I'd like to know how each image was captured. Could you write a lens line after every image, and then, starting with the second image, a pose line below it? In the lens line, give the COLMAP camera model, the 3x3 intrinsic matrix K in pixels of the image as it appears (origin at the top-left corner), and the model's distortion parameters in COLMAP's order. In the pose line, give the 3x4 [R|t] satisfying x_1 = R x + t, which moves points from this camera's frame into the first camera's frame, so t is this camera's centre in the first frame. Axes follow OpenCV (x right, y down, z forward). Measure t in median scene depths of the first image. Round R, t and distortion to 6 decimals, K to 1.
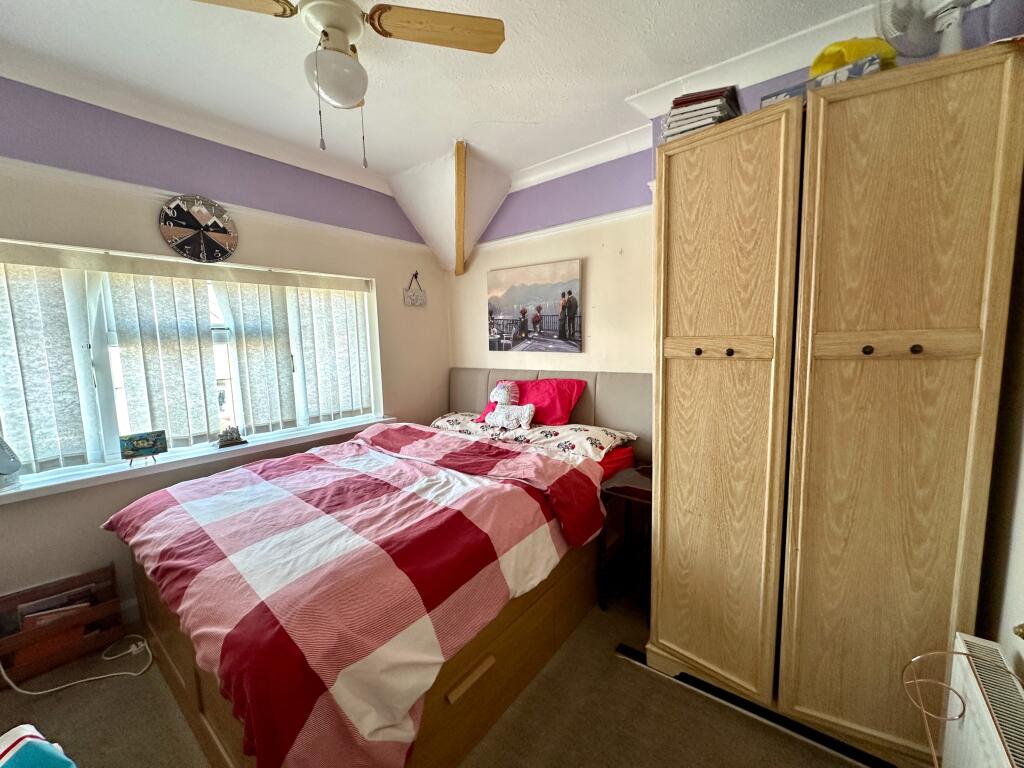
lens RADIAL K [[425.0, 0, 512.0], [0, 425.0, 384.0], [0, 0, 1]] dist [-0.000812, 0.000064]
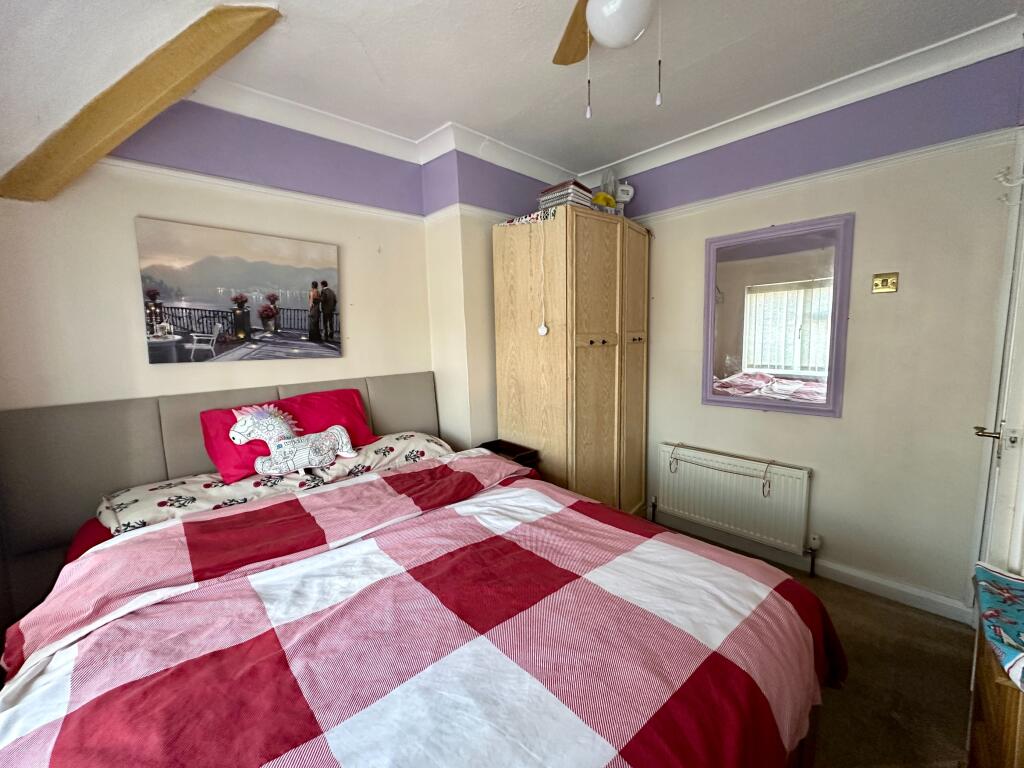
lens RADIAL K [[425.0, 0, 512.0], [0, 425.0, 384.0], [0, 0, 1]] dist [-0.000812, 0.000064]
pose [[0.130978, -0.086908, 0.987569, -0.605776], [0.129397, 0.989127, 0.069883, -0.035205], [-0.982905, 0.118635, 0.140799, 0.538034]]
